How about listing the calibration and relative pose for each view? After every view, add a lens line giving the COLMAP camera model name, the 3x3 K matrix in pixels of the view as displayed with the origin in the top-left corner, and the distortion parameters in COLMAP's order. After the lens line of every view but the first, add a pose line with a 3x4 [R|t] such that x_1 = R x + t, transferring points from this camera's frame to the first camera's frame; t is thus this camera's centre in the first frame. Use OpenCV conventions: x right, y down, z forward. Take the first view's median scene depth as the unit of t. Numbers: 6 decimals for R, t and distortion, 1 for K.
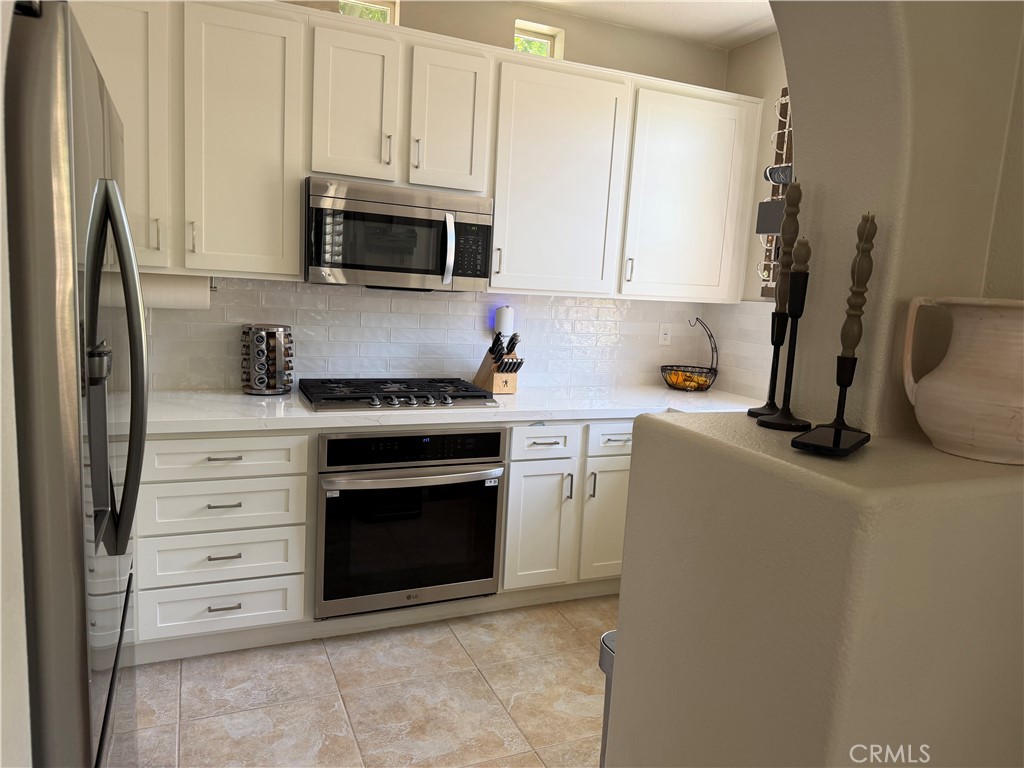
lens RADIAL K [[707.4, 0, 510.2], [0, 707.4, 381.2], [0, 0, 1]] dist [0.090540, -0.162141]
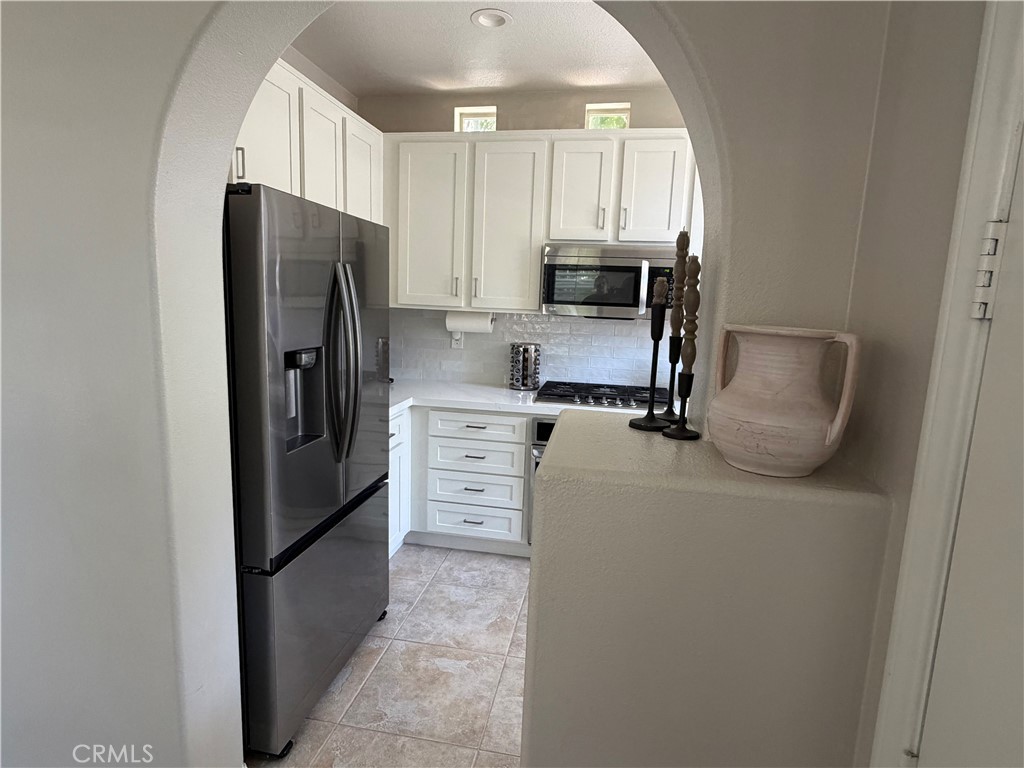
lens RADIAL K [[556.7, 0, 512.3], [0, 556.7, 379.0], [0, 0, 1]] dist [-0.000696, -0.000080]
pose [[0.820964, 0.053981, -0.568422, 0.305550], [-0.065939, 0.997824, -0.000474, -0.001985], [0.567160, 0.037870, 0.822737, 0.025294]]
